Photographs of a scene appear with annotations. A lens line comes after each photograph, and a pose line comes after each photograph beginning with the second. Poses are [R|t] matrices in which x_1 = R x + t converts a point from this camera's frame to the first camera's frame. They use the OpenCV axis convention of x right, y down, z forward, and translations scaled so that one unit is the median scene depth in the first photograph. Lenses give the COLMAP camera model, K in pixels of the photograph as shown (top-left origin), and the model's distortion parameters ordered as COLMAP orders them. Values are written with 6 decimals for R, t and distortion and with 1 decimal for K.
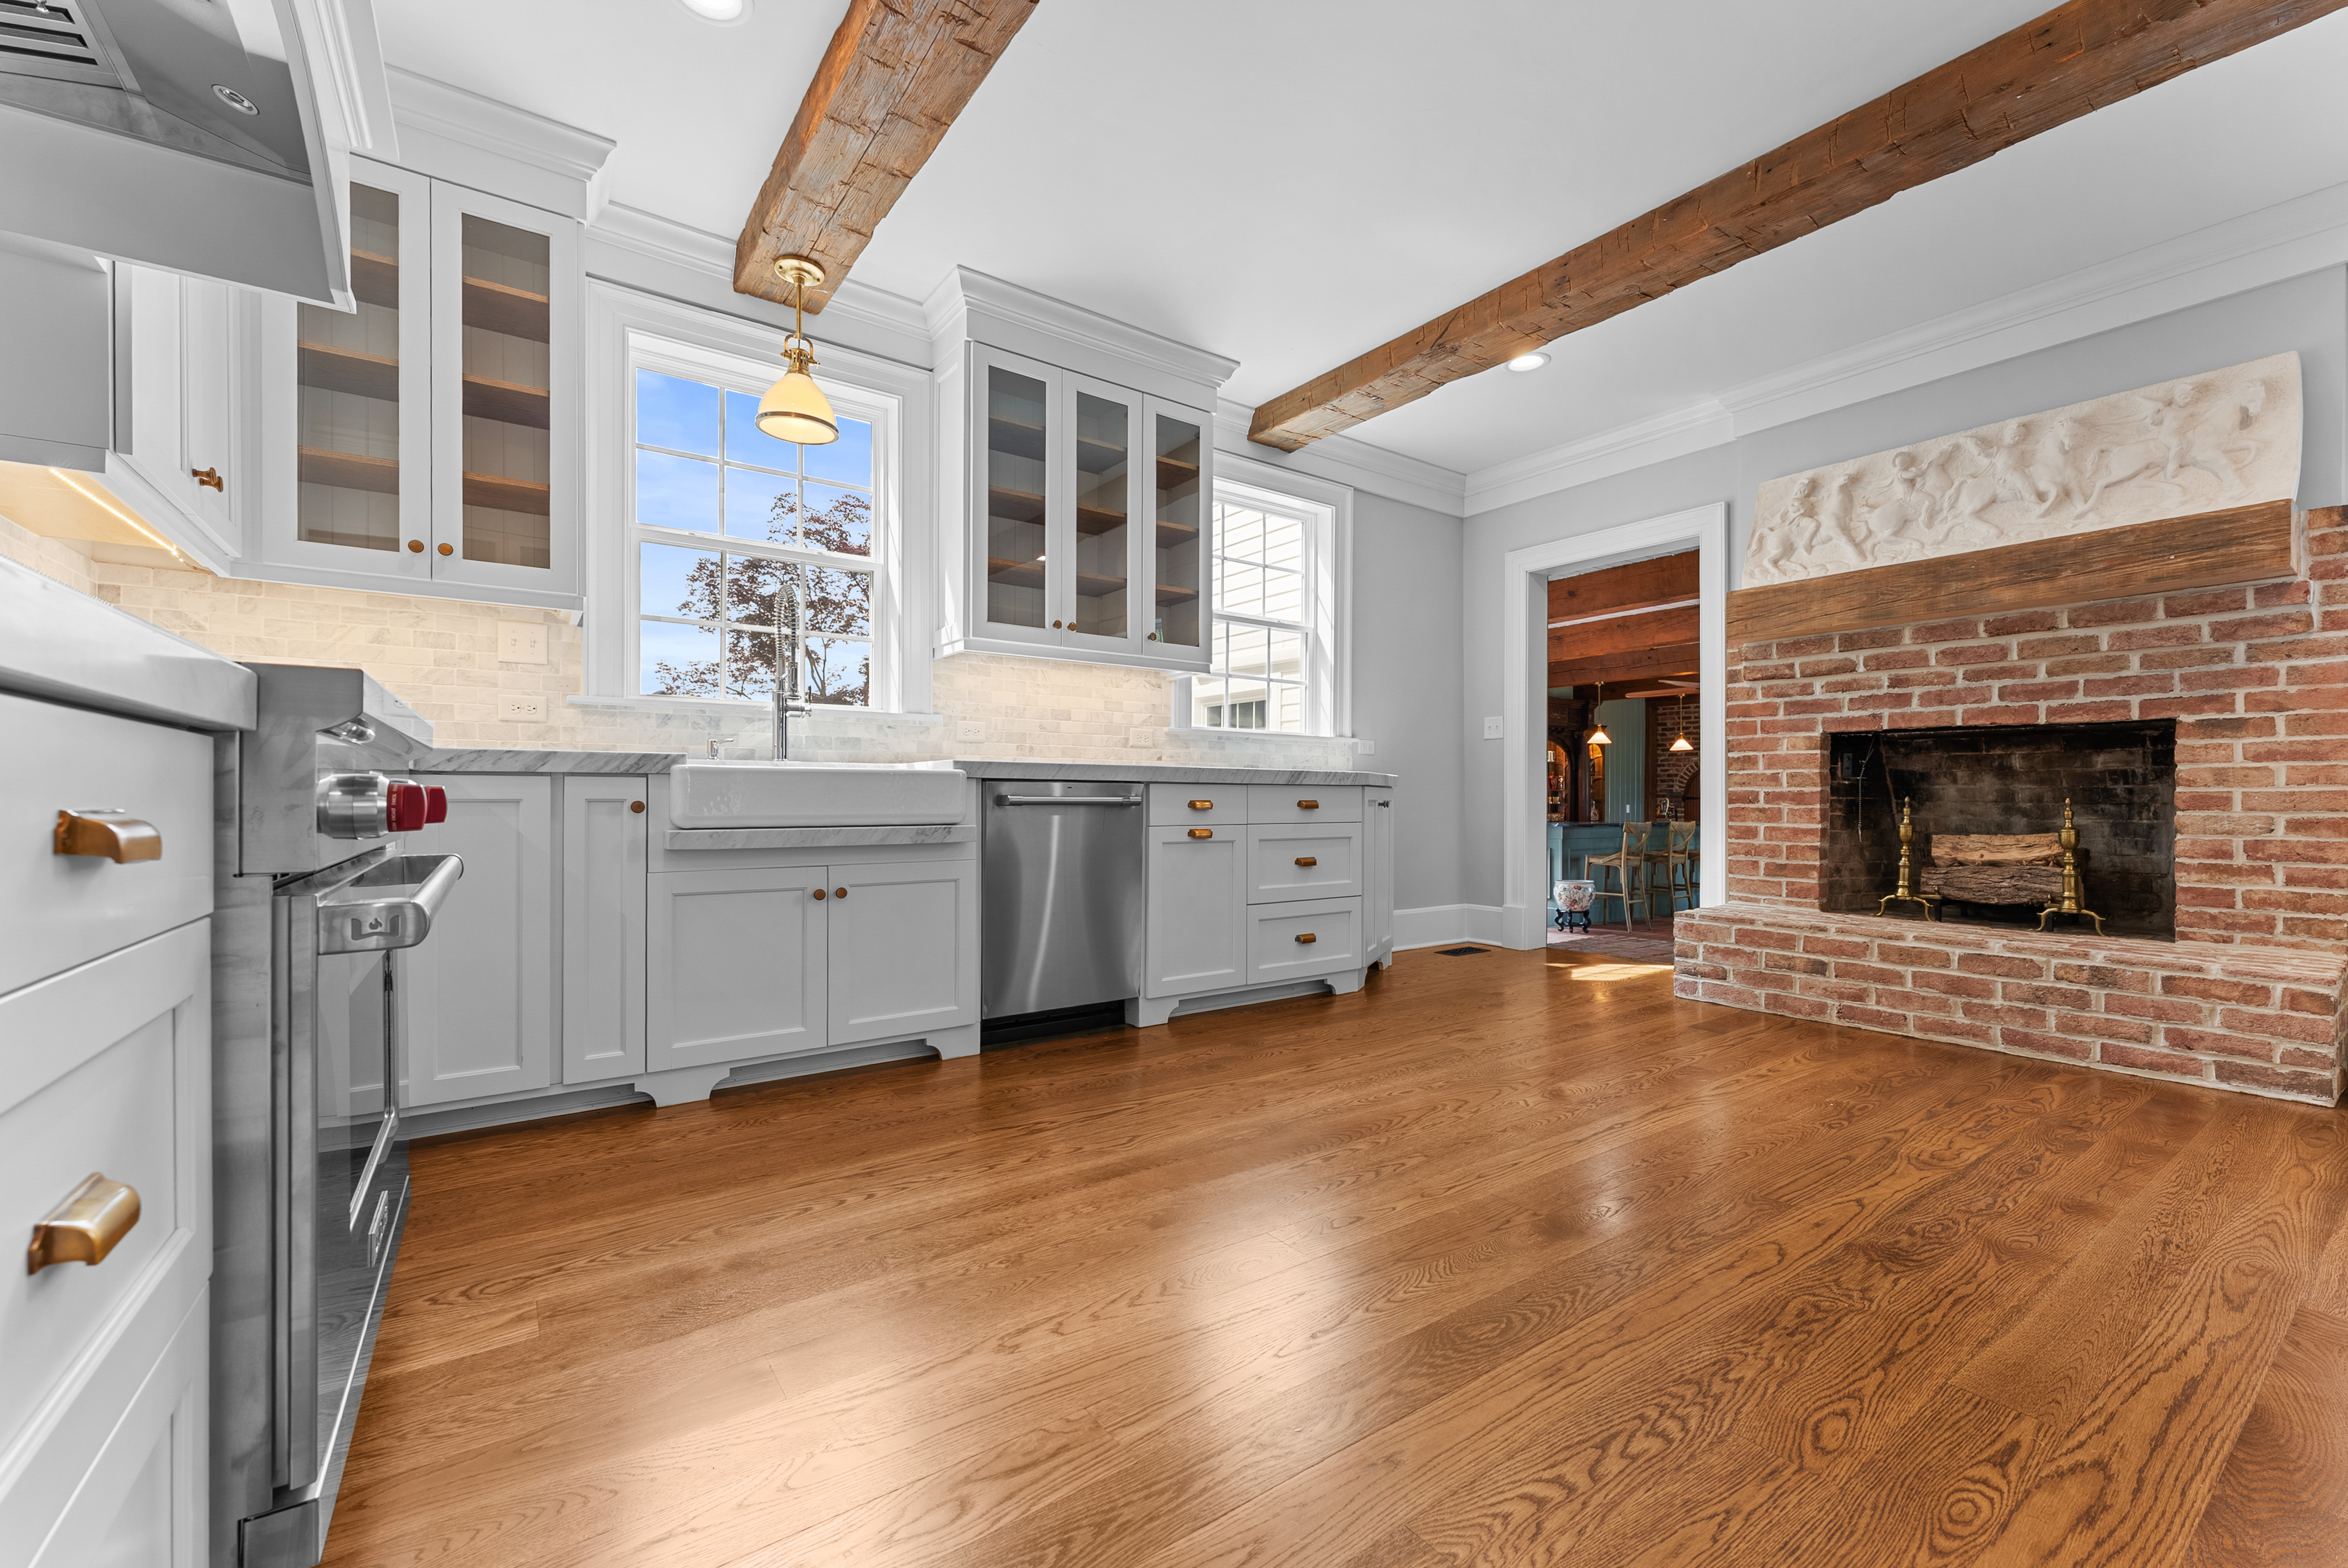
lens RADIAL K [[955.9, 0, 1164.4], [0, 955.9, 798.0], [0, 0, 1]] dist [-0.005623, 0.000986]
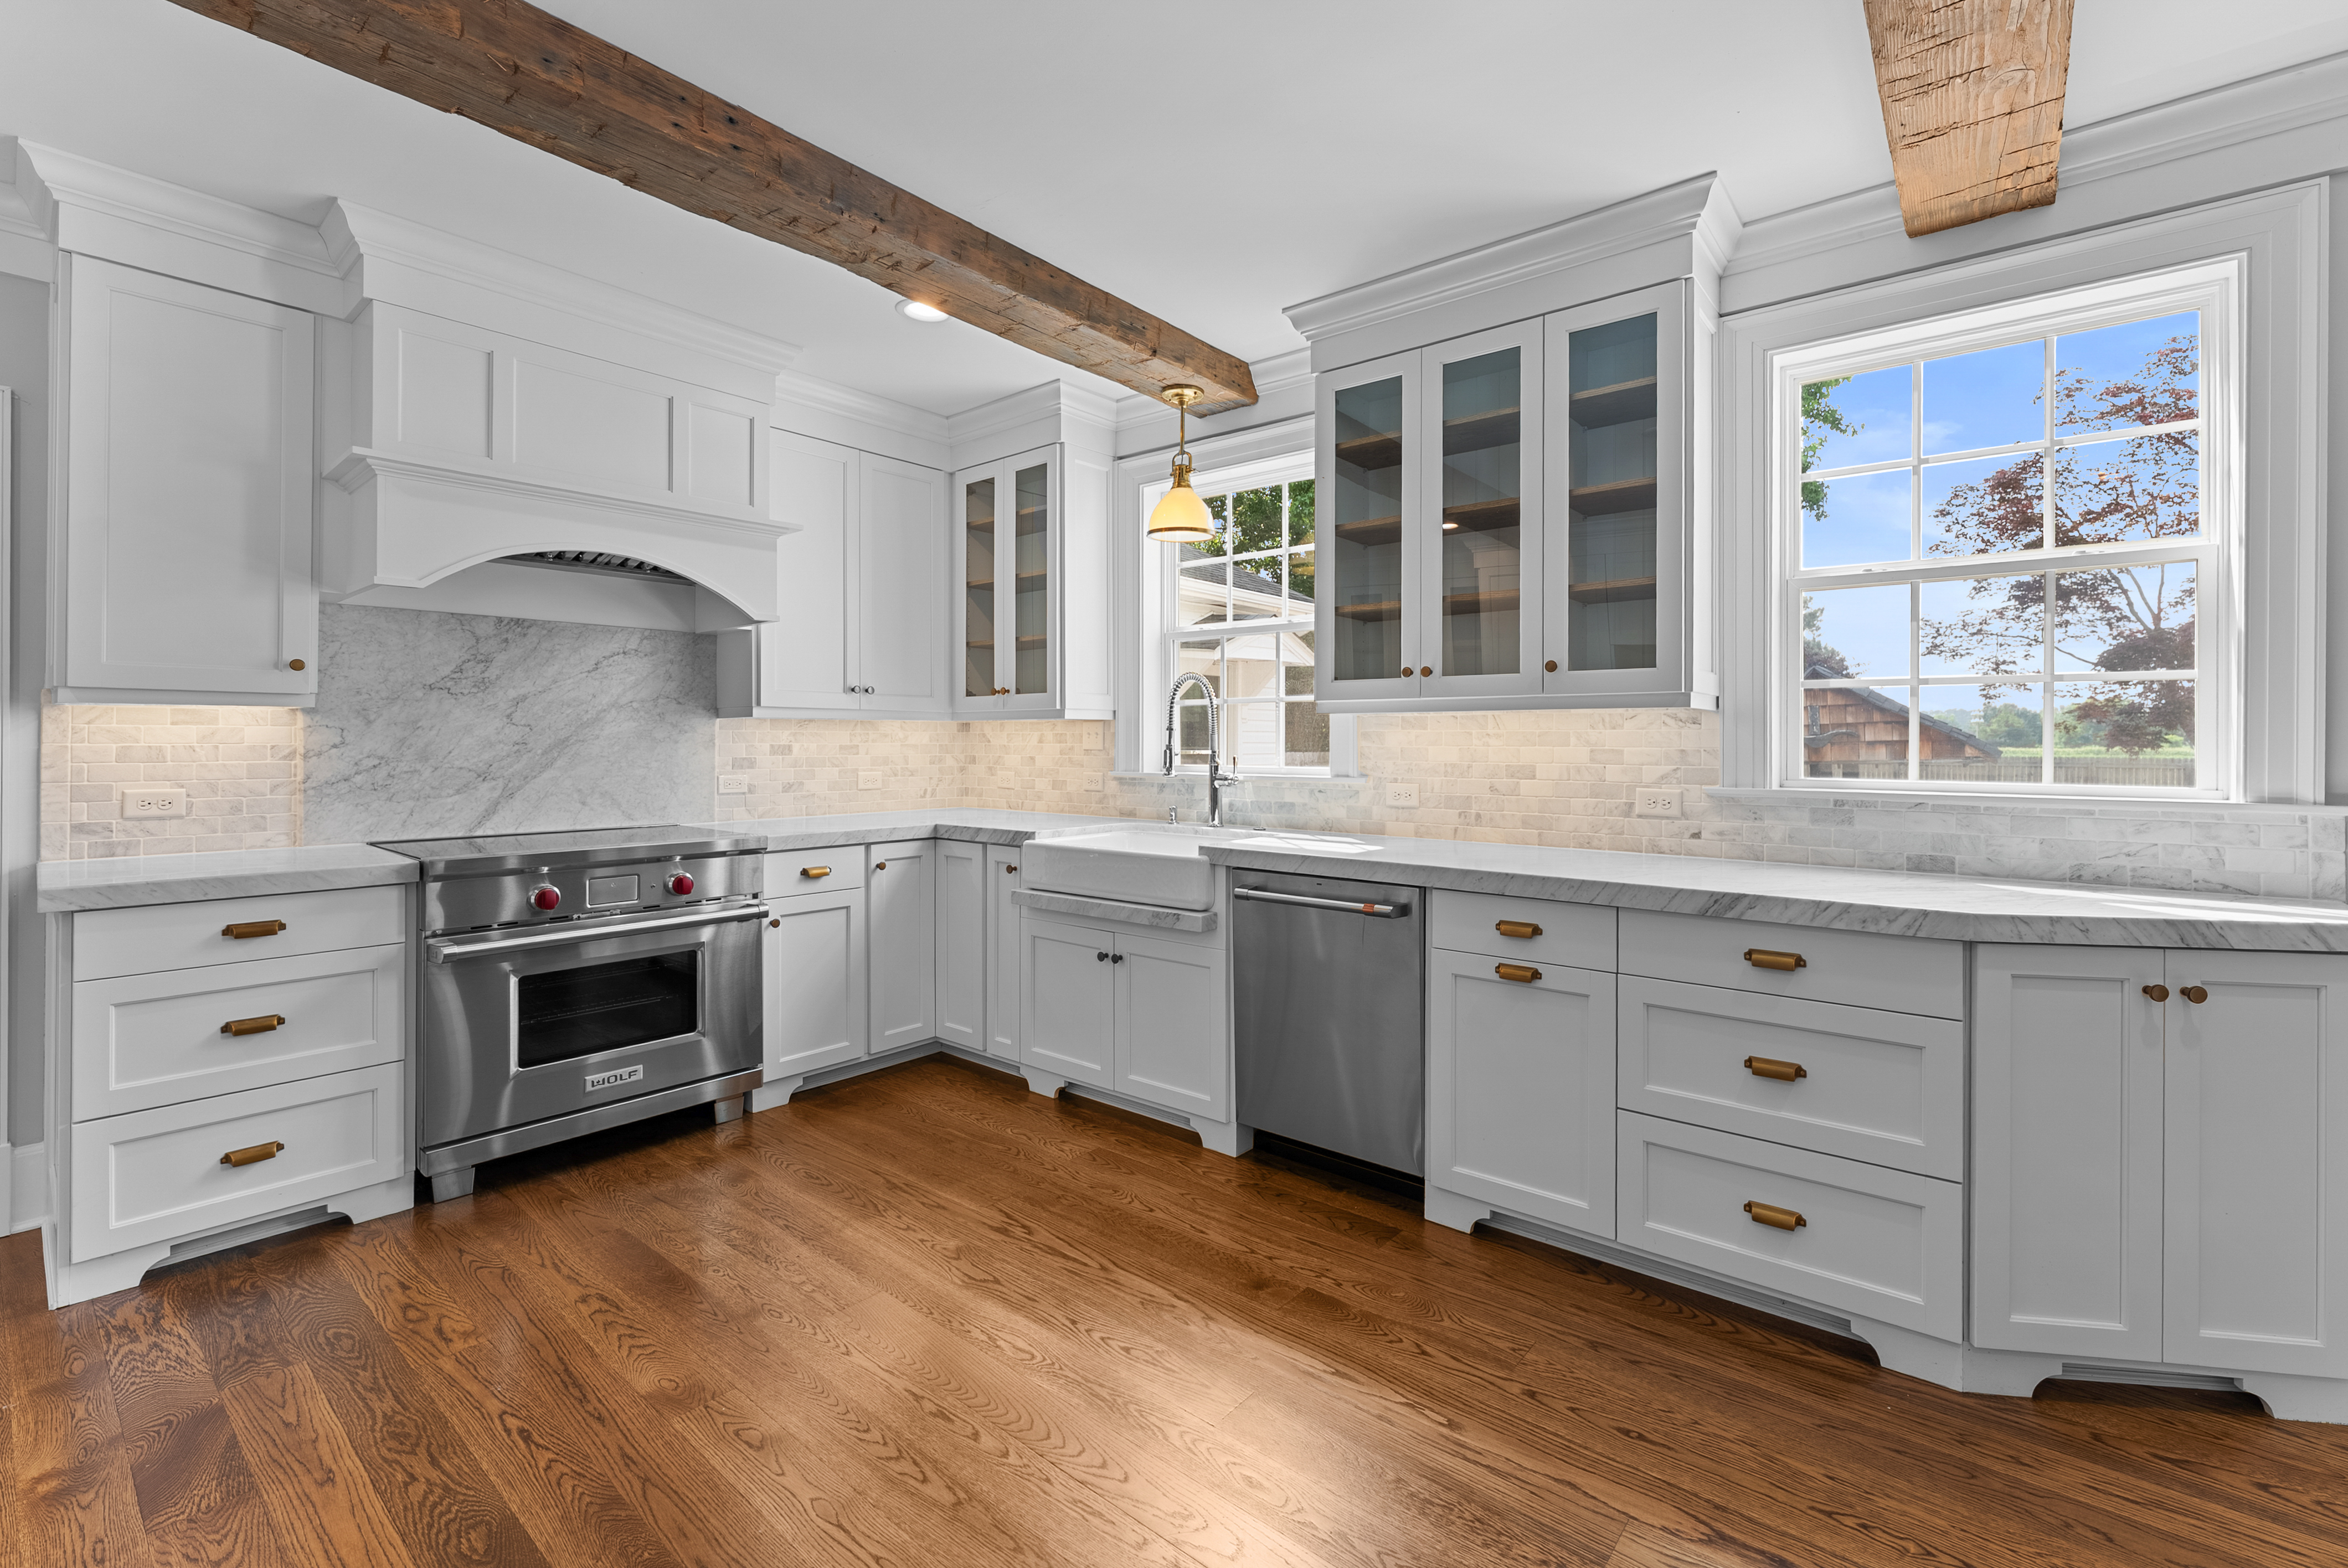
lens RADIAL K [[1002.2, 0, 1184.8], [0, 1002.2, 736.2], [0, 0, 1]] dist [-0.001526, -0.000214]
pose [[0.266073, -0.009026, -0.963911, 0.661054], [-0.001549, 0.999951, -0.009791, -0.121571], [0.963952, 0.004098, 0.266046, 0.608060]]
